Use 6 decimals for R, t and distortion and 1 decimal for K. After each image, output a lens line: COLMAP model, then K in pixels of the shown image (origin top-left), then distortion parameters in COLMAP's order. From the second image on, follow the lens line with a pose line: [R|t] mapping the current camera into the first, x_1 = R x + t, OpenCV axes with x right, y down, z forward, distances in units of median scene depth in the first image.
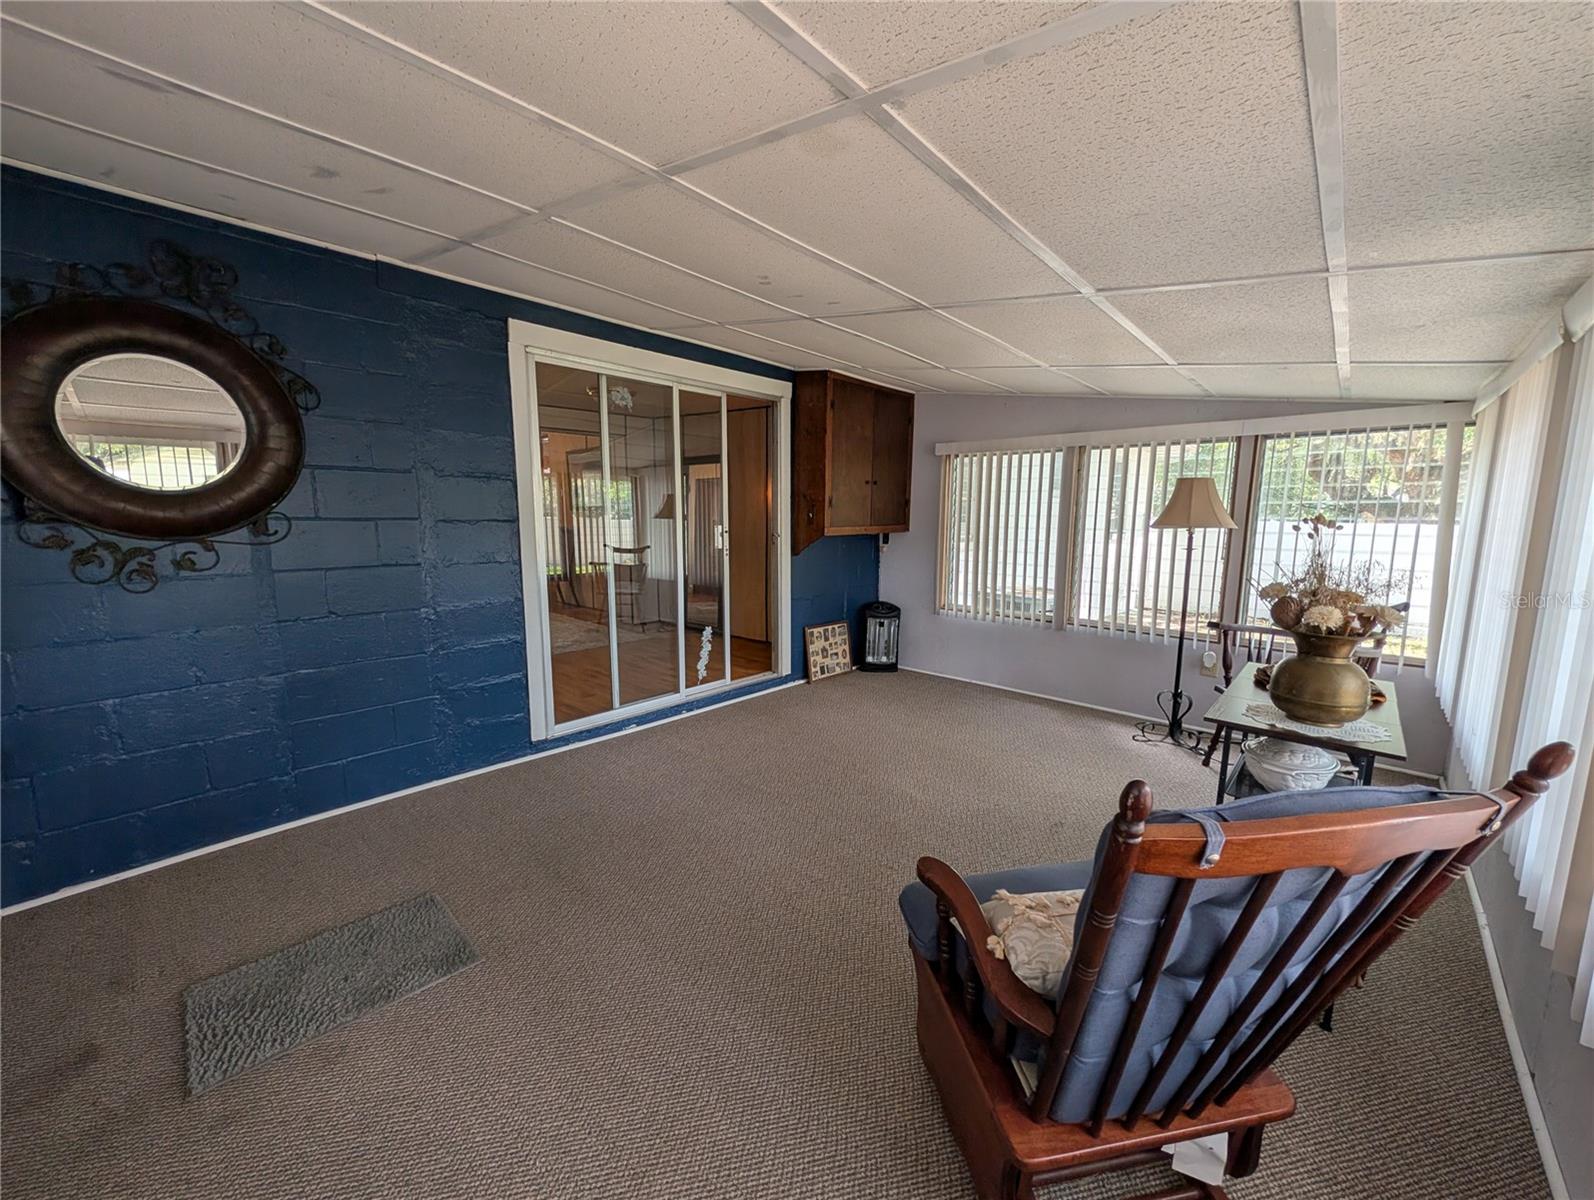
lens RADIAL K [[614.7, 0, 801.1], [0, 614.7, 599.8], [0, 0, 1]] dist [-0.001045, -0.000106]
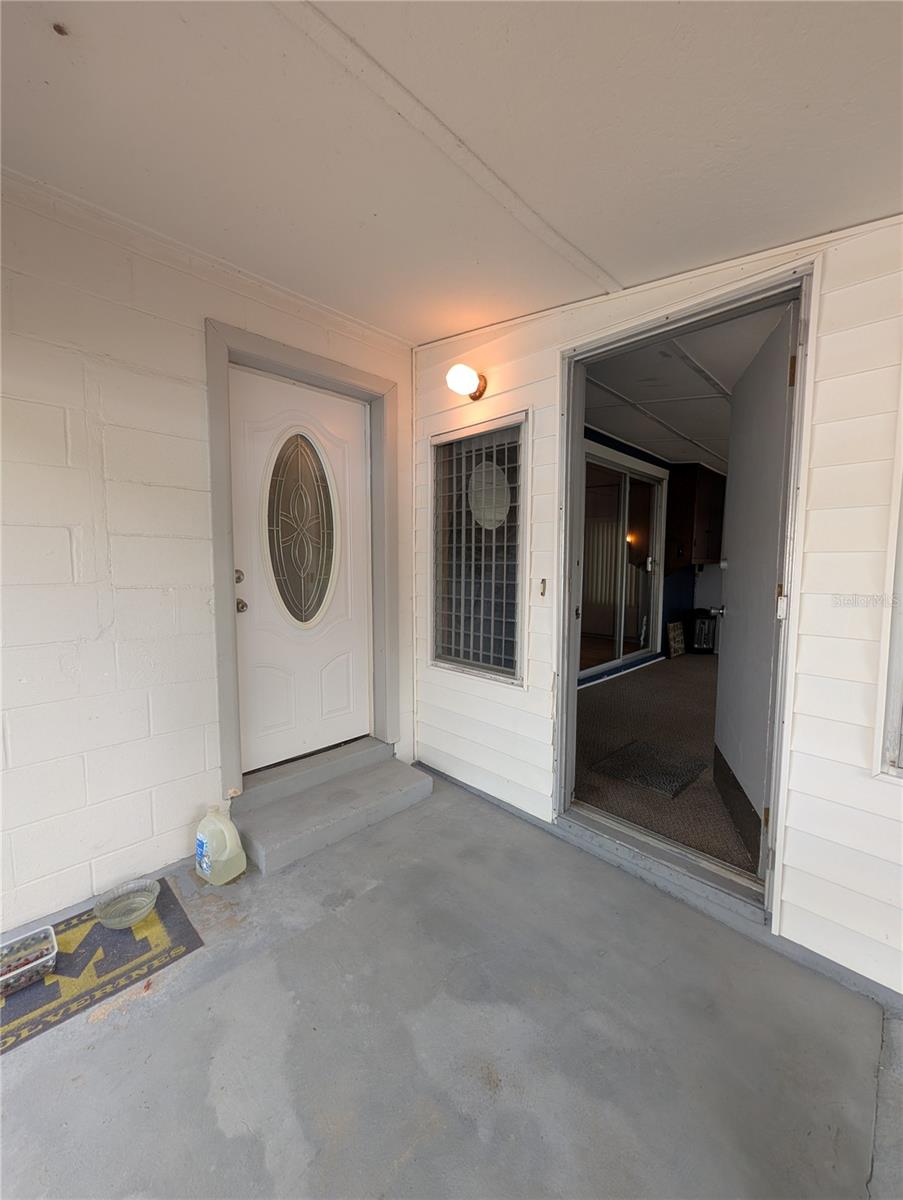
lens RADIAL K [[460.8, 0, 451.0], [0, 460.8, 598.6], [0, 0, 1]] dist [-0.000442, 0.000008]
pose [[0.998452, 0.003116, -0.055525, -0.812994], [-0.006444, 0.998186, -0.059861, 0.097446], [0.055238, 0.060127, 0.996661, -0.347879]]
